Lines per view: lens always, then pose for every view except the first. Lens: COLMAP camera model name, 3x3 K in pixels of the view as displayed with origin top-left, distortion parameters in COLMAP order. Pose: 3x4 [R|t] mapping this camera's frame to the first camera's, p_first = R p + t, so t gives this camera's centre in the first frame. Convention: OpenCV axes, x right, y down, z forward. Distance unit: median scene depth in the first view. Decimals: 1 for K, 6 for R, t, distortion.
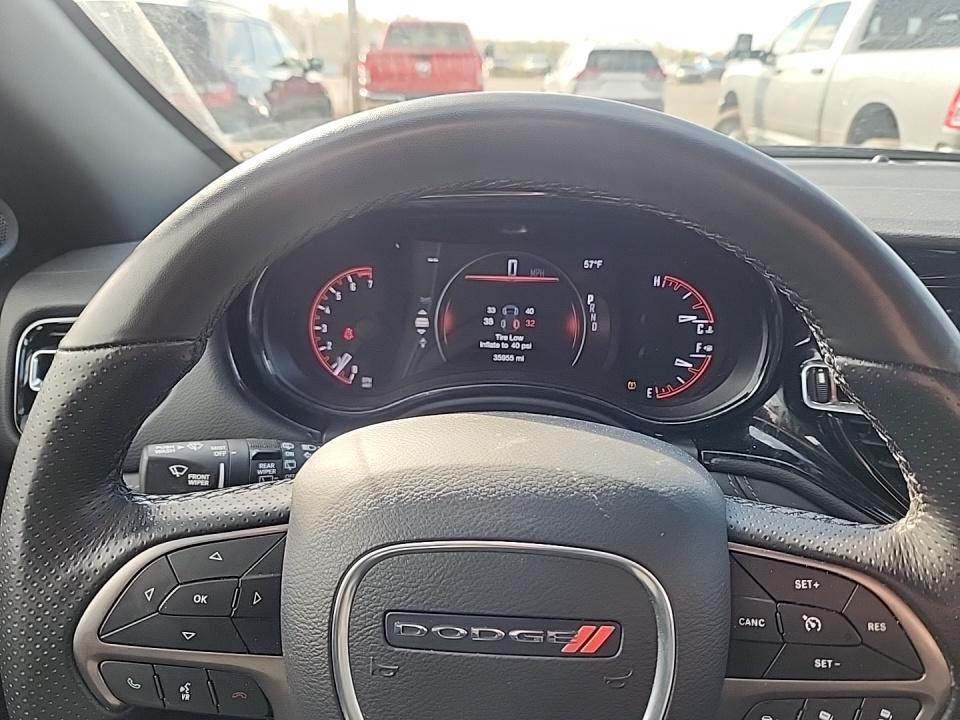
lens RADIAL K [[652.0, 0, 497.2], [0, 652.0, 356.1], [0, 0, 1]] dist [0.019530, -0.013592]
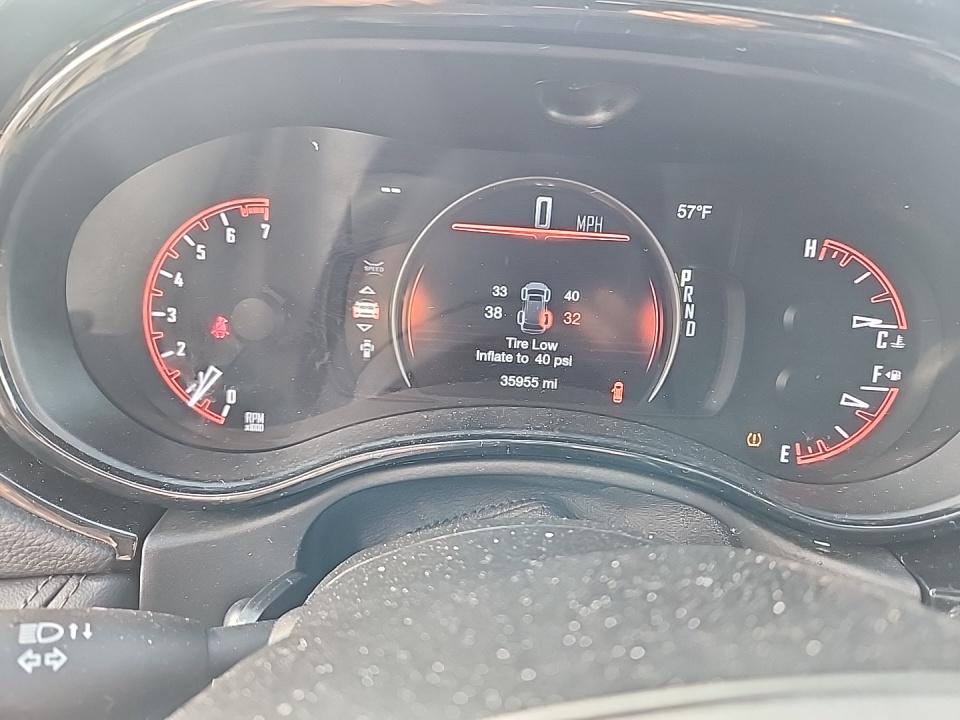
lens RADIAL K [[652.0, 0, 497.3], [0, 652.0, 358.1], [0, 0, 1]] dist [0.019530, -0.013592]
pose [[0.995752, 0.028475, 0.087561, -0.055571], [-0.030070, 0.999404, 0.016957, -0.025345], [-0.087026, -0.019518, 0.996015, 0.472917]]
